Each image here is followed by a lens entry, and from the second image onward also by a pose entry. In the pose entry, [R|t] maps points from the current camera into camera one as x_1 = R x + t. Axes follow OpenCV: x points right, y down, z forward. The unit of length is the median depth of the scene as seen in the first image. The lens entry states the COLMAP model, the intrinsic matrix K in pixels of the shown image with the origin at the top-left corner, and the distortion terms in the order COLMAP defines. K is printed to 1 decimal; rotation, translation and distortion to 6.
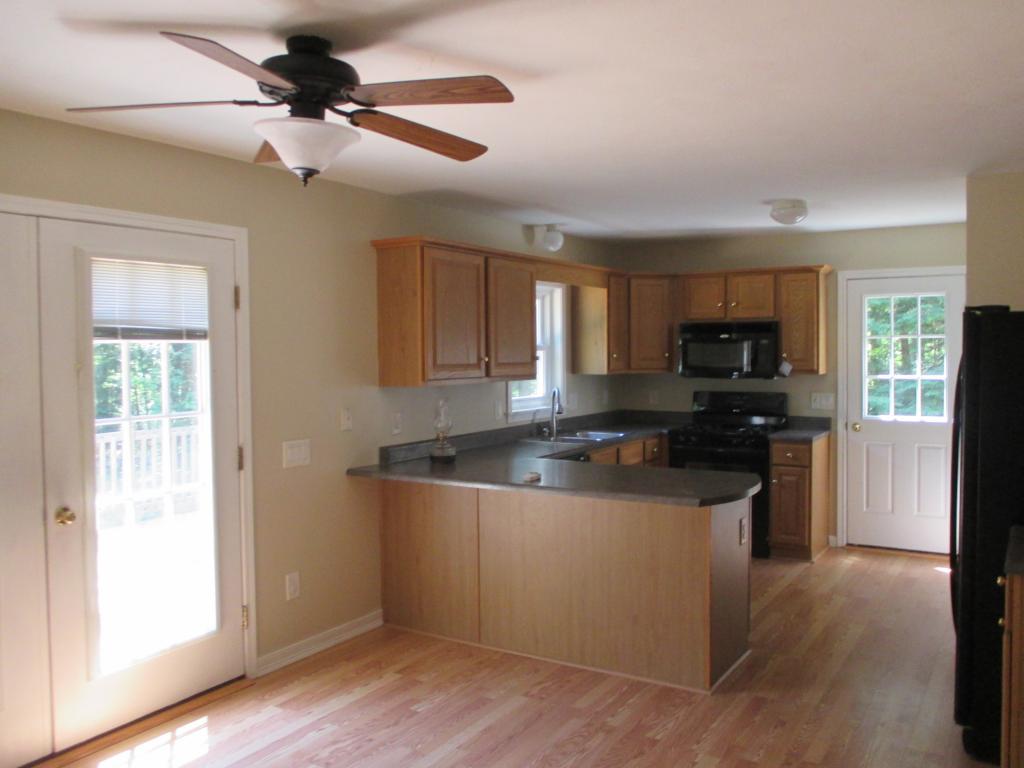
lens RADIAL K [[862.9, 0, 503.0], [0, 862.9, 378.7], [0, 0, 1]] dist [-0.014379, 0.004264]
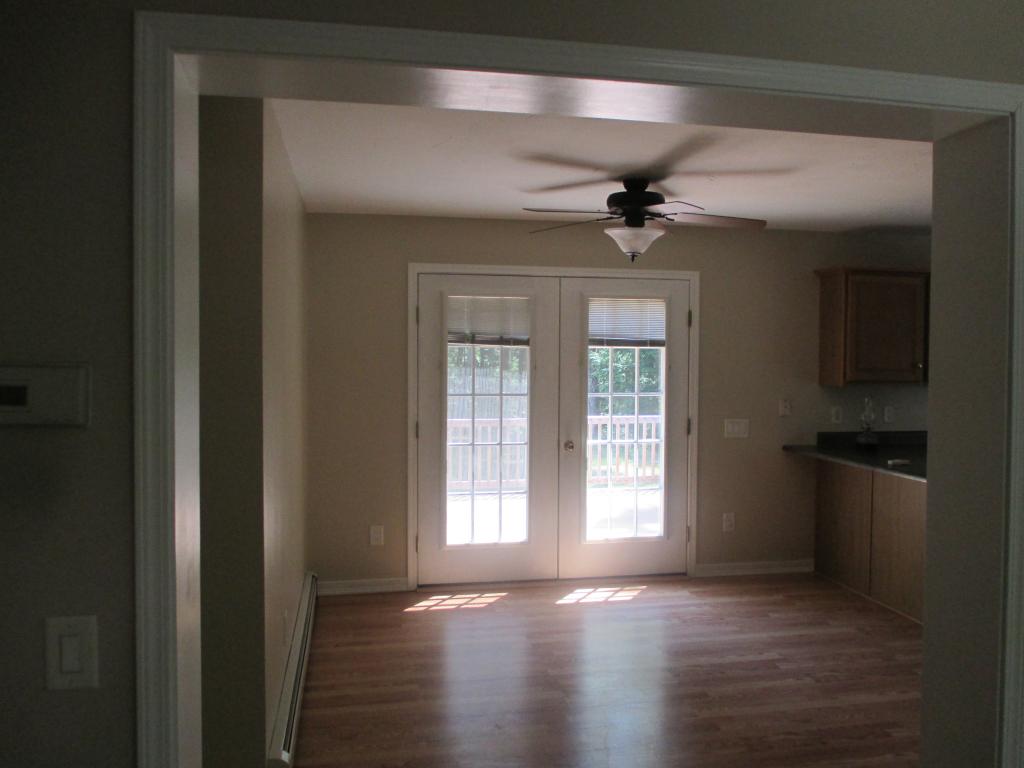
lens RADIAL K [[862.9, 0, 511.4], [0, 862.9, 383.1], [0, 0, 1]] dist [-0.014379, 0.004264]
pose [[0.682797, 0.044535, -0.729249, 0.596071], [-0.041202, 0.998899, 0.022424, -0.003480], [0.729445, 0.014735, 0.683881, -0.254444]]
